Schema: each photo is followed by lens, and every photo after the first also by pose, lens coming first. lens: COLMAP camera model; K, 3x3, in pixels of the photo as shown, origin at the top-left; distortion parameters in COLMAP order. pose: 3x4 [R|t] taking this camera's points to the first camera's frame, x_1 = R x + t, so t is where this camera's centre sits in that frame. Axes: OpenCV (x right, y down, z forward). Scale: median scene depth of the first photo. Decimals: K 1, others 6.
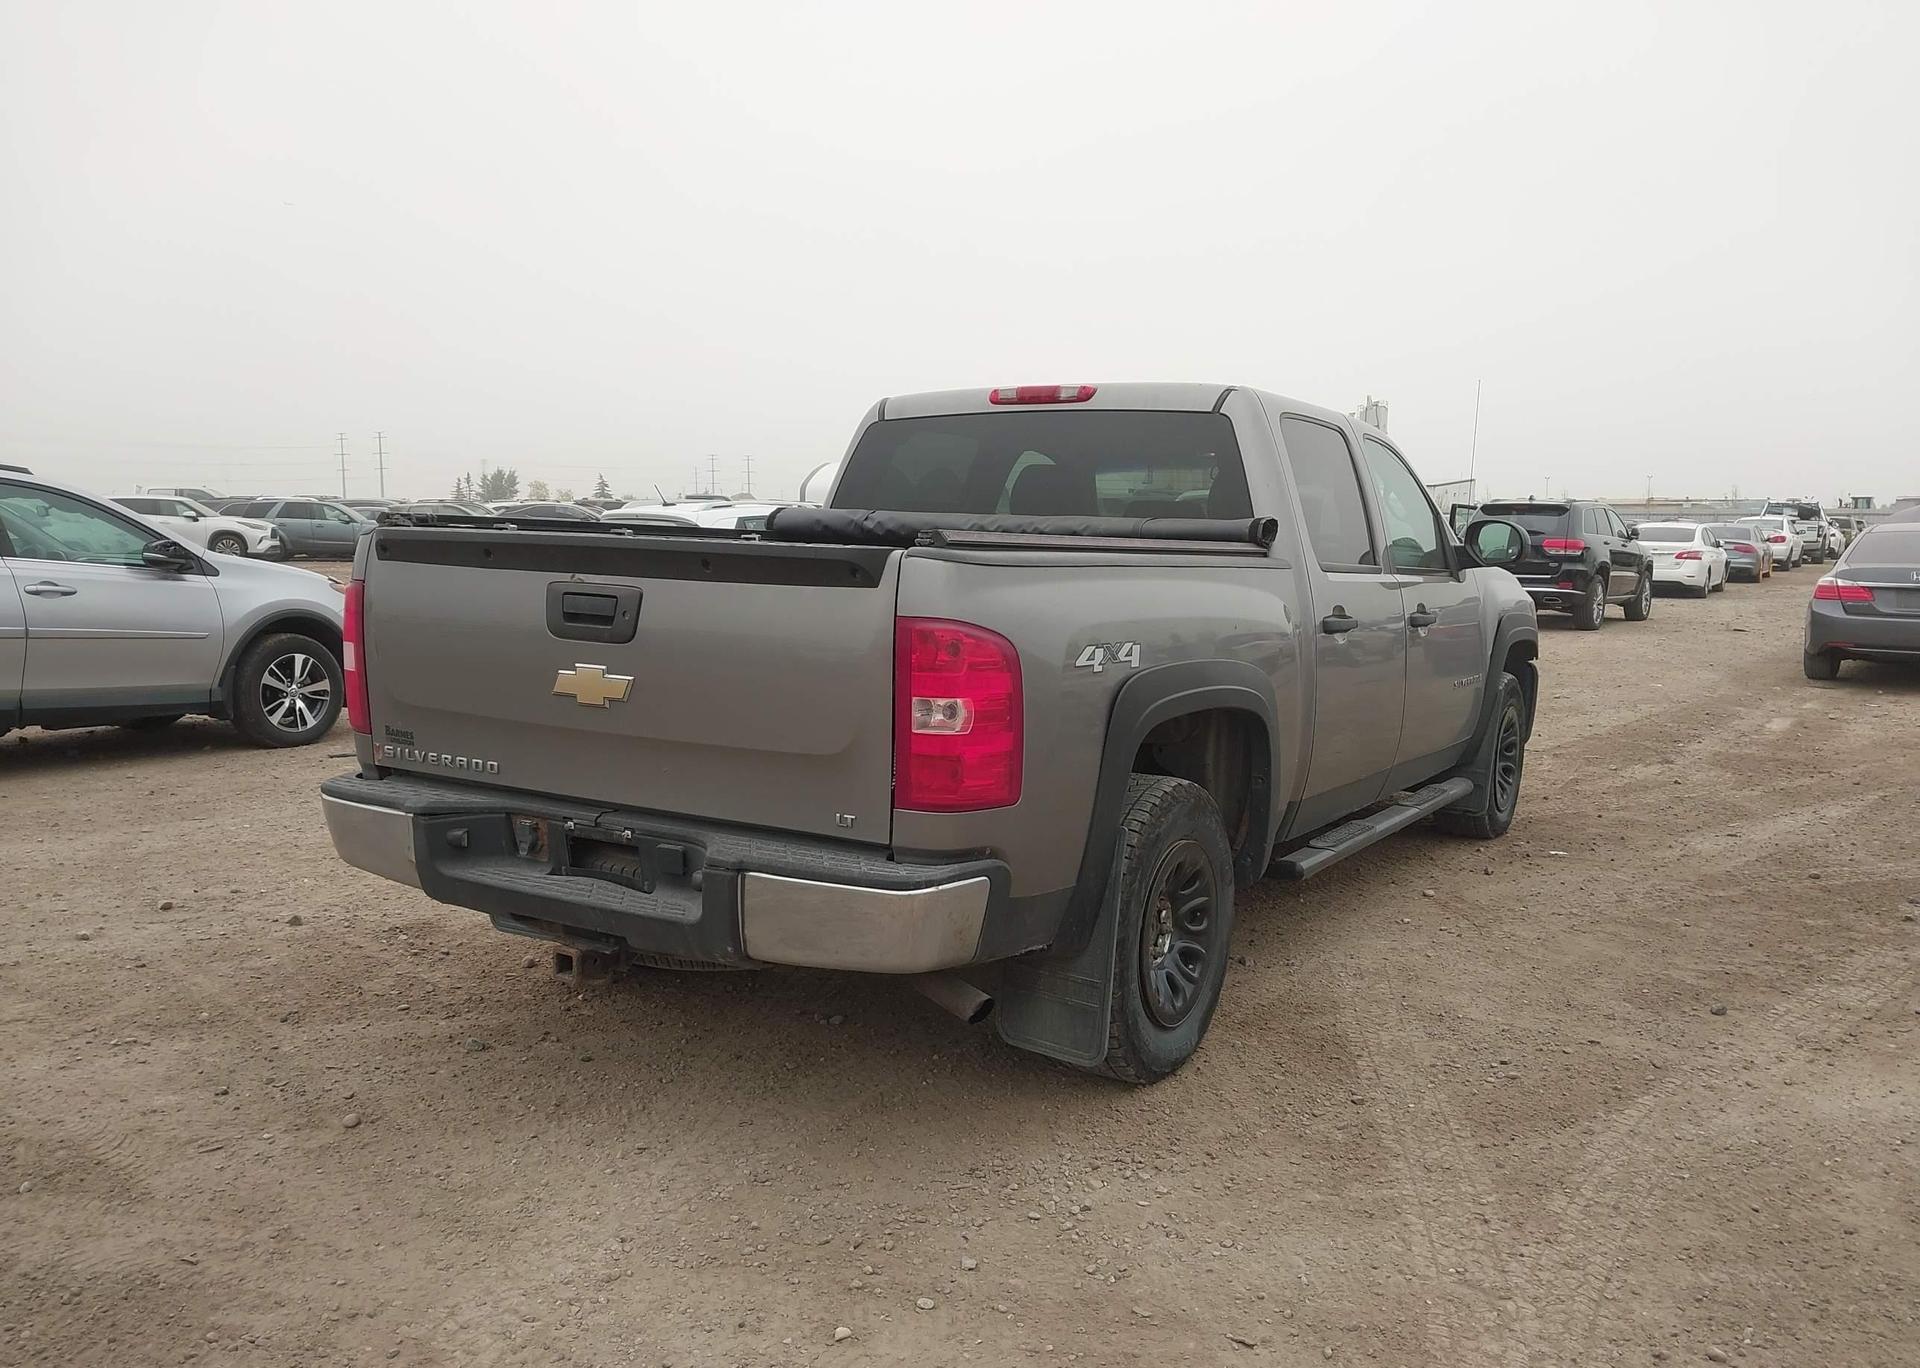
lens RADIAL K [[1505.3, 0, 937.8], [0, 1505.3, 723.1], [0, 0, 1]] dist [0.049379, -0.085481]
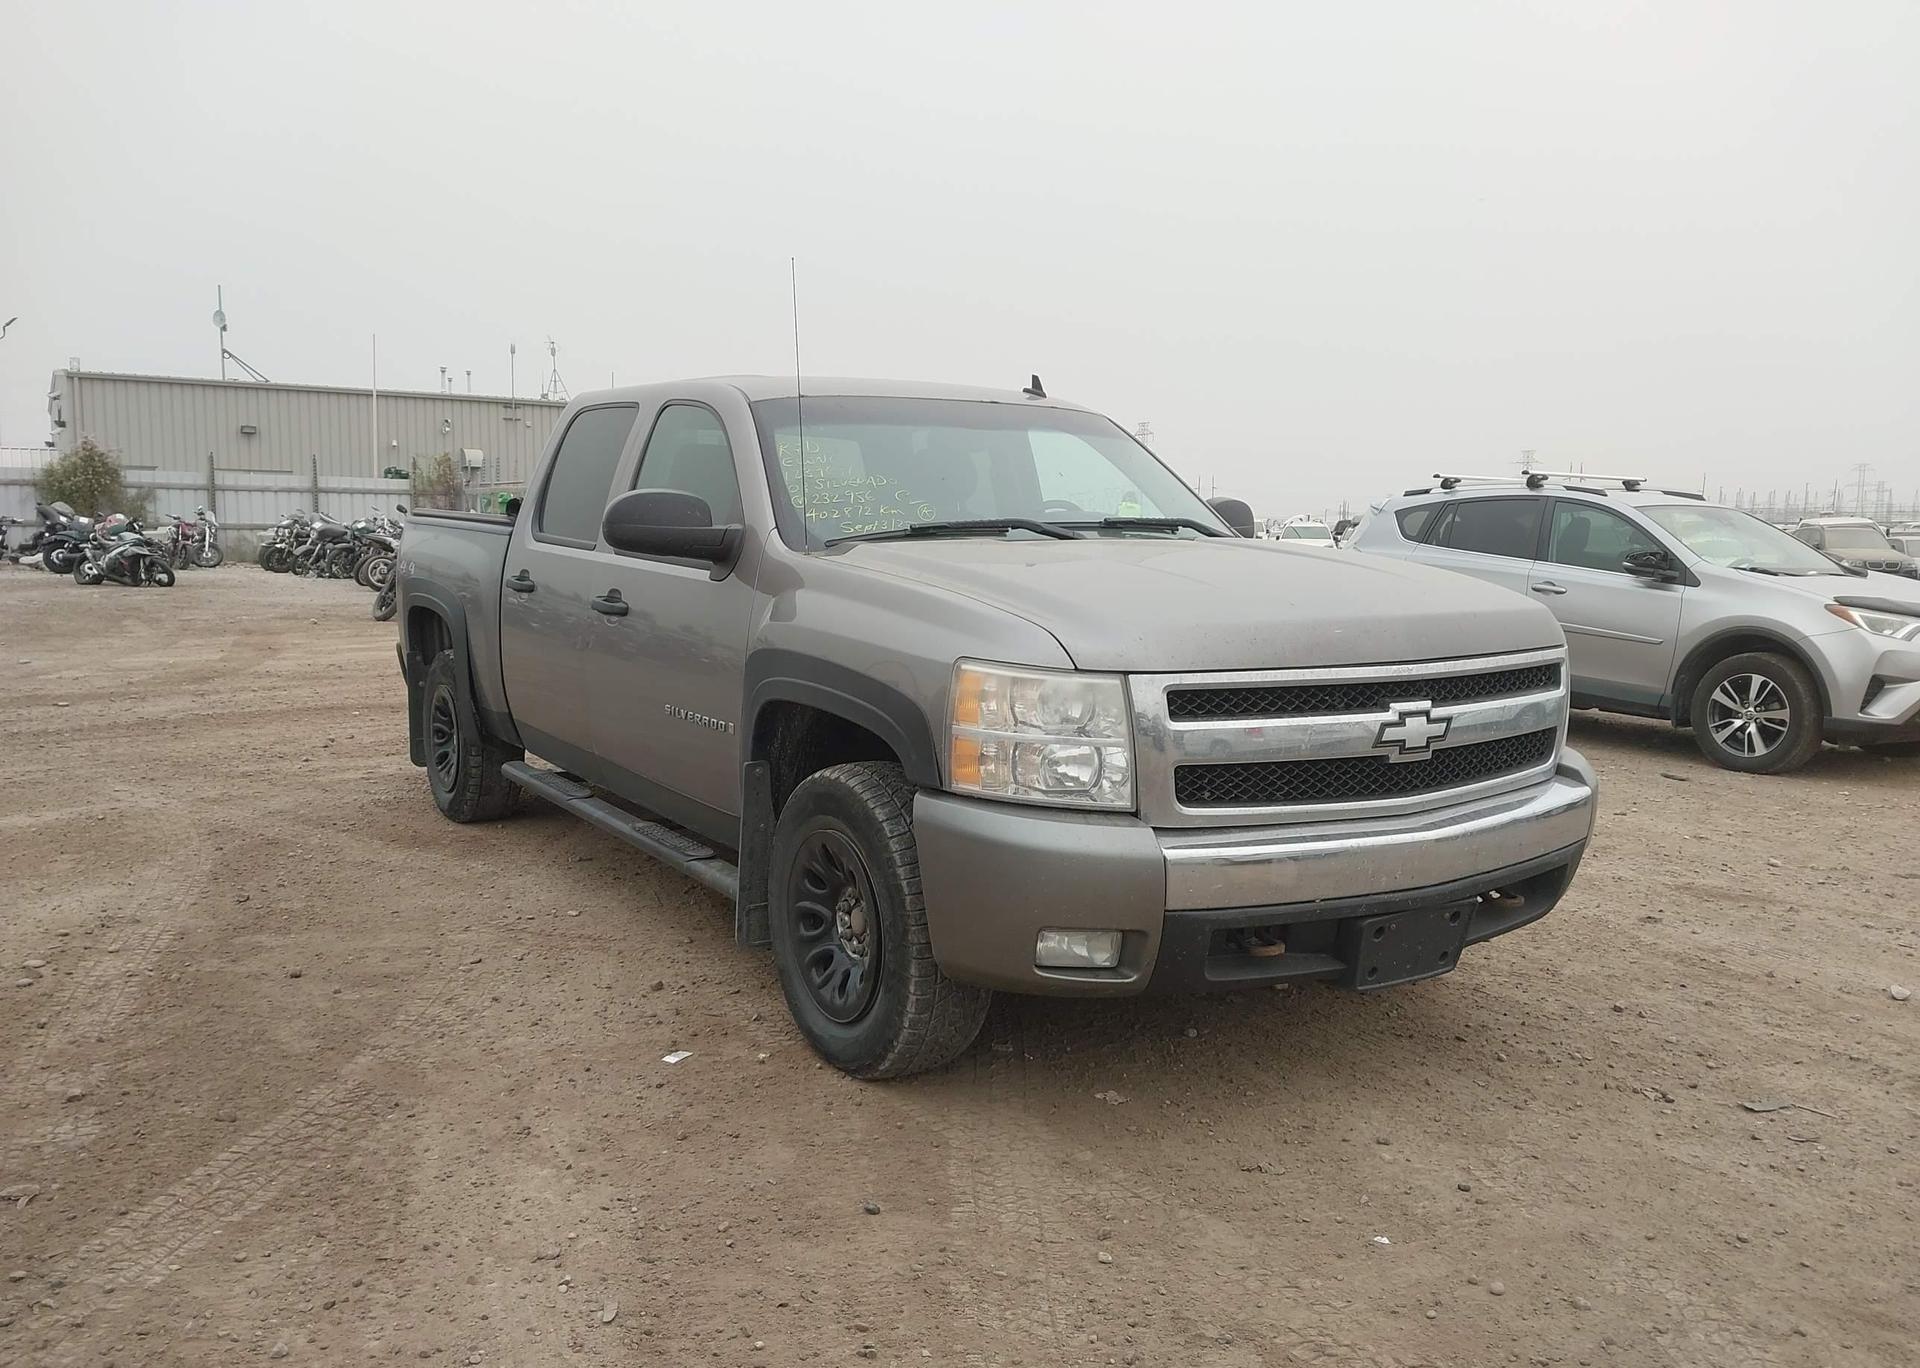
lens RADIAL K [[1505.3, 0, 944.1], [0, 1505.3, 704.6], [0, 0, 1]] dist [0.049379, -0.085481]
pose [[-0.424891, 0.090384, -0.900721, 1.358994], [-0.137131, 0.977094, 0.162735, -0.239673], [0.894798, 0.192661, -0.402764, 2.017247]]
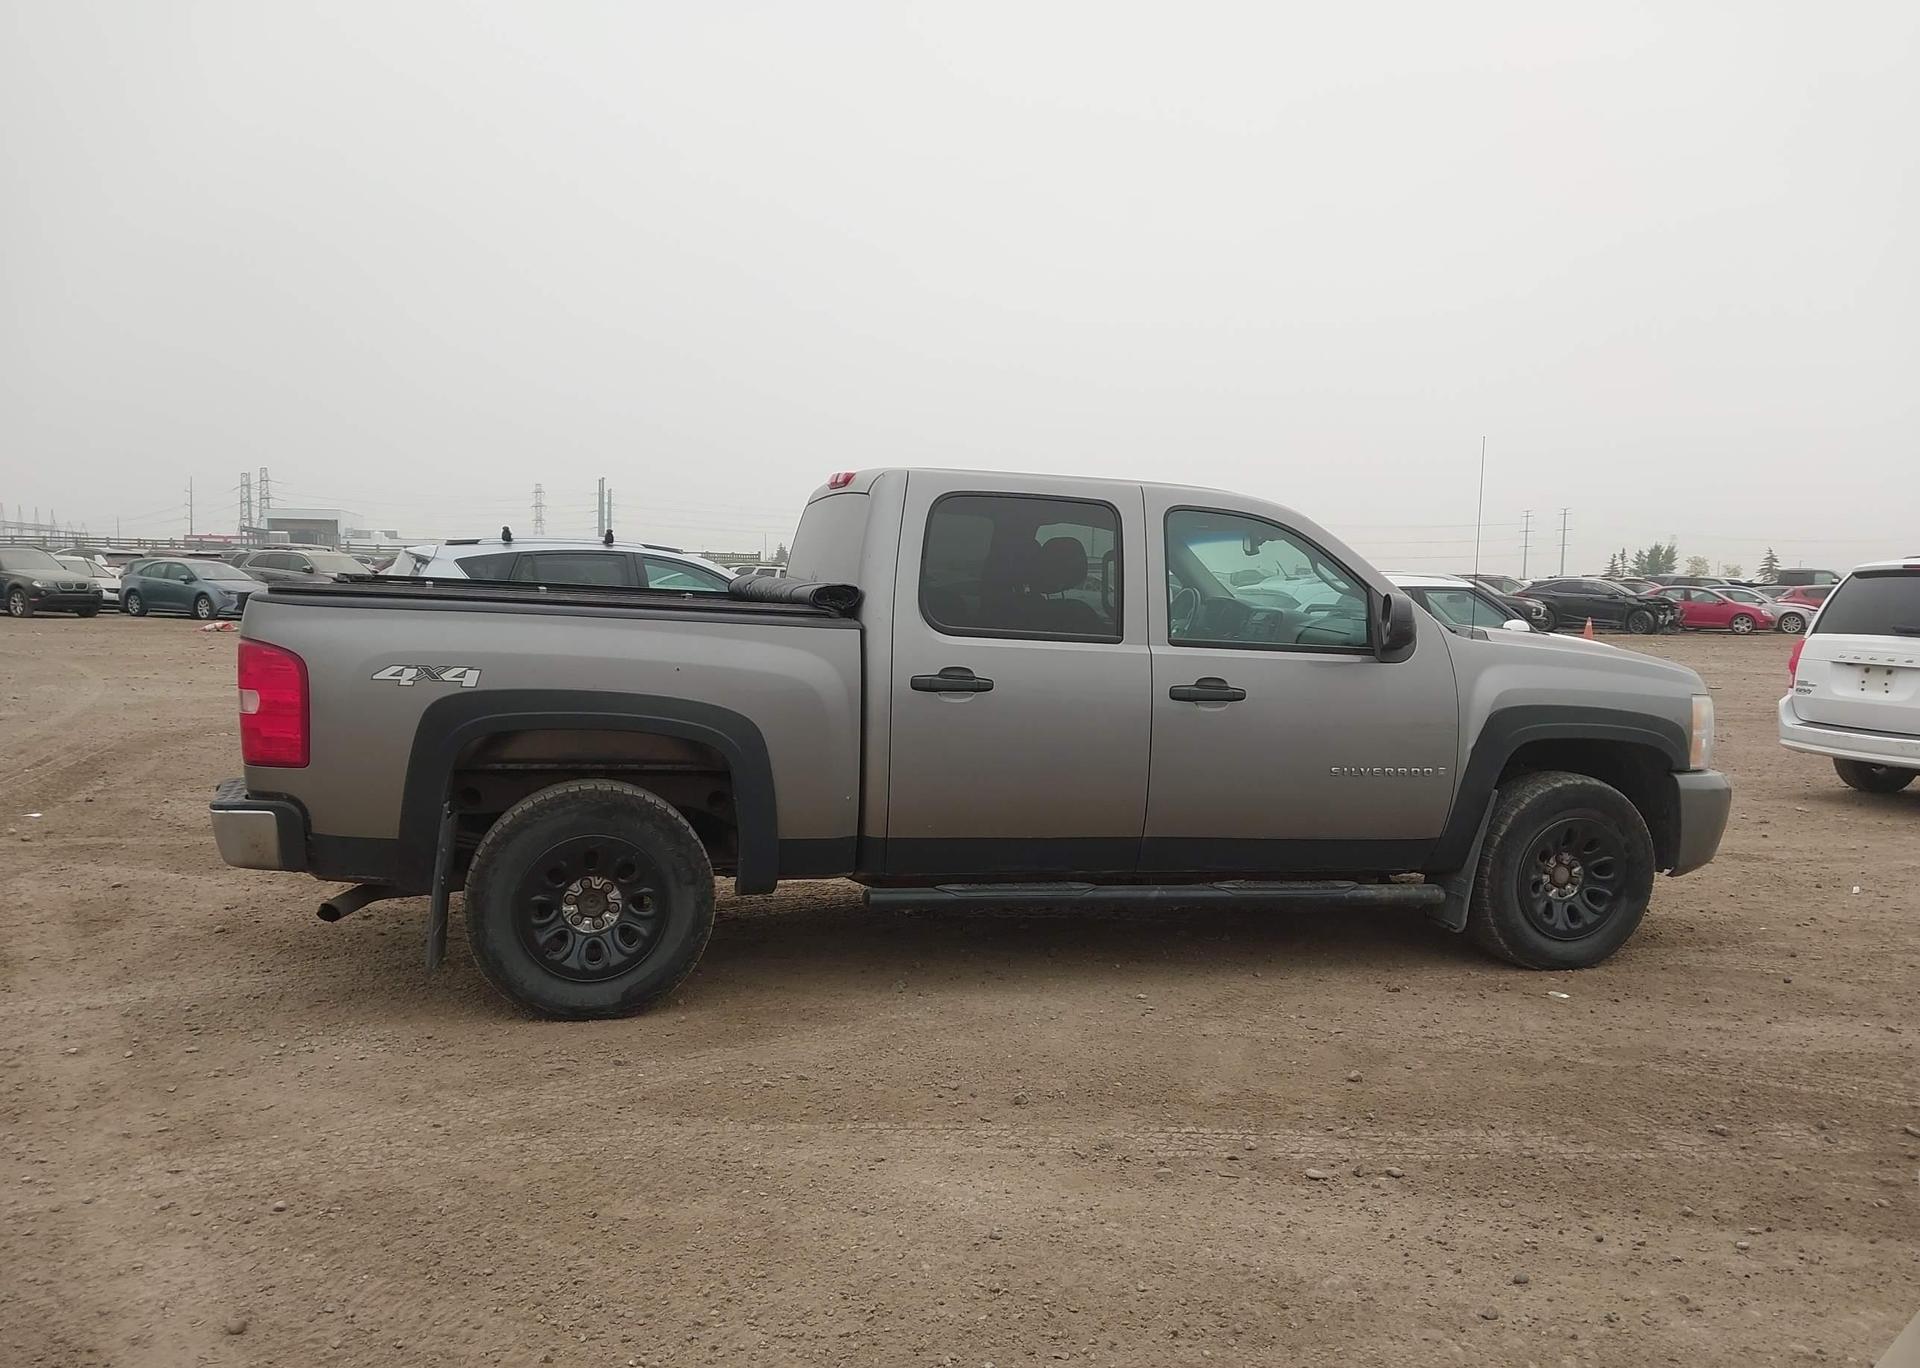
lens RADIAL K [[1505.3, 0, 959.8], [0, 1505.3, 693.8], [0, 0, 1]] dist [0.049379, -0.085481]
pose [[0.743613, 0.060097, -0.665904, 1.099434], [-0.105683, 0.993997, -0.028308, -0.031466], [0.660206, 0.091425, 0.745500, 0.224487]]
